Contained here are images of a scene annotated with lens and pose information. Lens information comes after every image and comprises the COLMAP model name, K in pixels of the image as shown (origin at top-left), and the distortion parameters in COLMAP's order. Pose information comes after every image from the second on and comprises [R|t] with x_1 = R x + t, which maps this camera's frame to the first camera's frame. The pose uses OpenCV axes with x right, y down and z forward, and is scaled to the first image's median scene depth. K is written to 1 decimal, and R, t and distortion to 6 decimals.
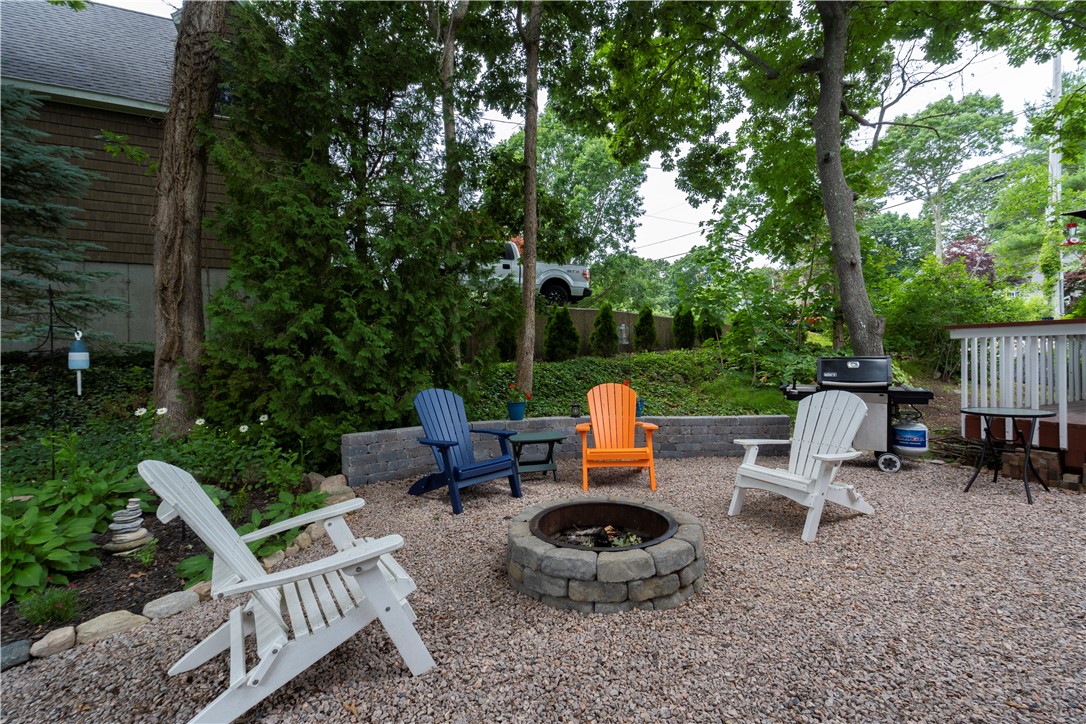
lens RADIAL K [[510.2, 0, 543.0], [0, 510.2, 362.0], [0, 0, 1]] dist [-0.000402, 0.000274]
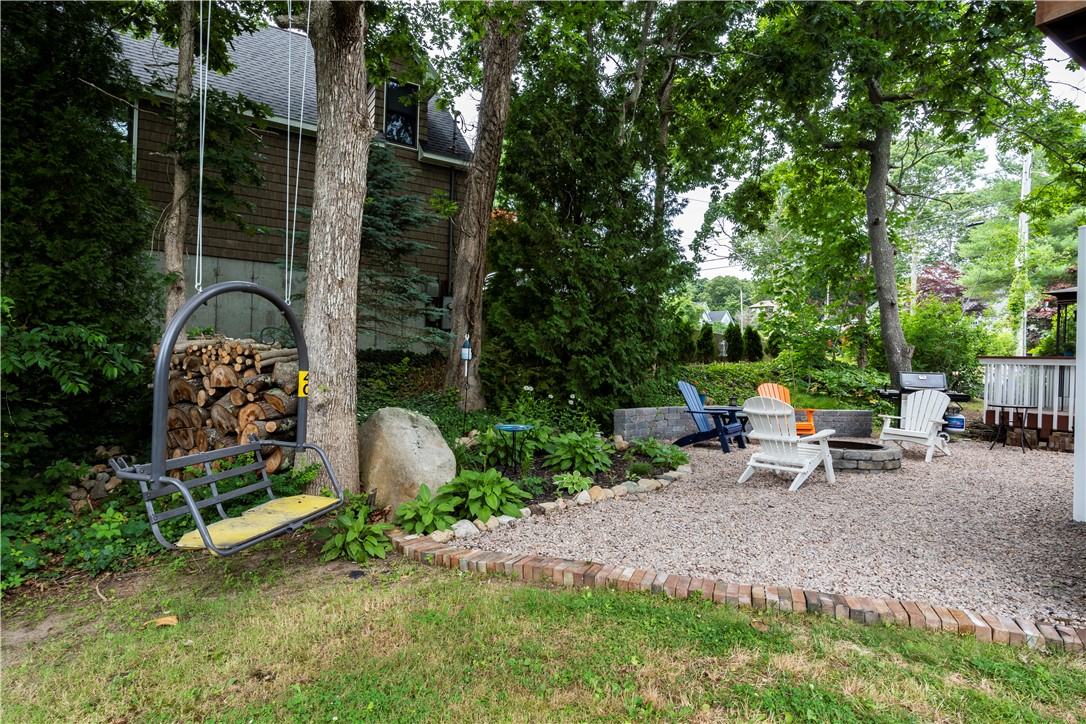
lens RADIAL K [[575.6, 0, 547.2], [0, 575.6, 369.7], [0, 0, 1]] dist [-0.004905, -0.001040]
pose [[0.992724, 0.045314, 0.111557, -0.452835], [-0.045482, 0.998965, -0.001038, 0.021131], [-0.111489, -0.004043, 0.993757, -0.393269]]
